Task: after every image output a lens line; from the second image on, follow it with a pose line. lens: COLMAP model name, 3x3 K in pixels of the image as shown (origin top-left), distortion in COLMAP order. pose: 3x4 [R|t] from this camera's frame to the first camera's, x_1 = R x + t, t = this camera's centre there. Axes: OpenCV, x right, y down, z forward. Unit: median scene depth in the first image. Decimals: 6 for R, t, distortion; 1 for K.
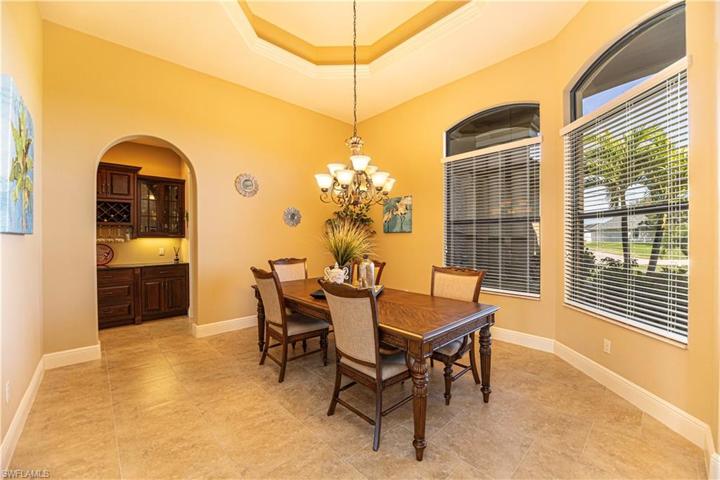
lens RADIAL K [[295.5, 0, 360.0], [0, 295.5, 240.0], [0, 0, 1]] dist [-0.016619, -0.000171]
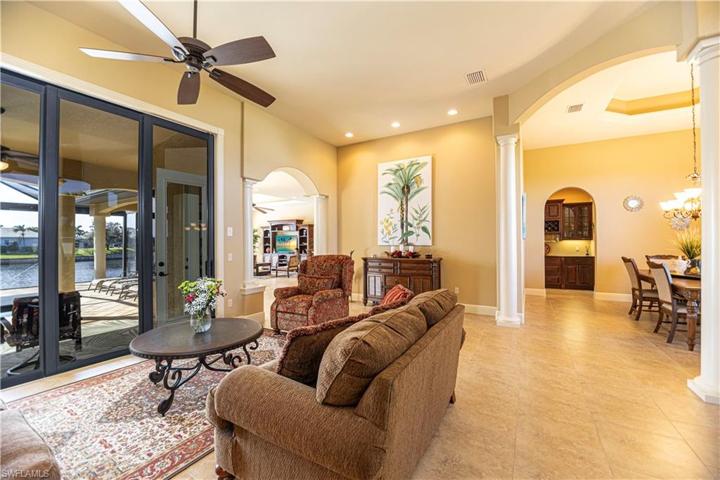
lens RADIAL K [[286.8, 0, 381.9], [0, 286.8, 239.7], [0, 0, 1]] dist [-0.021103, -0.000082]
pose [[0.334410, -0.012746, -0.942342, 0.493454], [0.001520, 0.999915, -0.012985, 0.009732], [0.942427, 0.002910, 0.334401, -0.605501]]
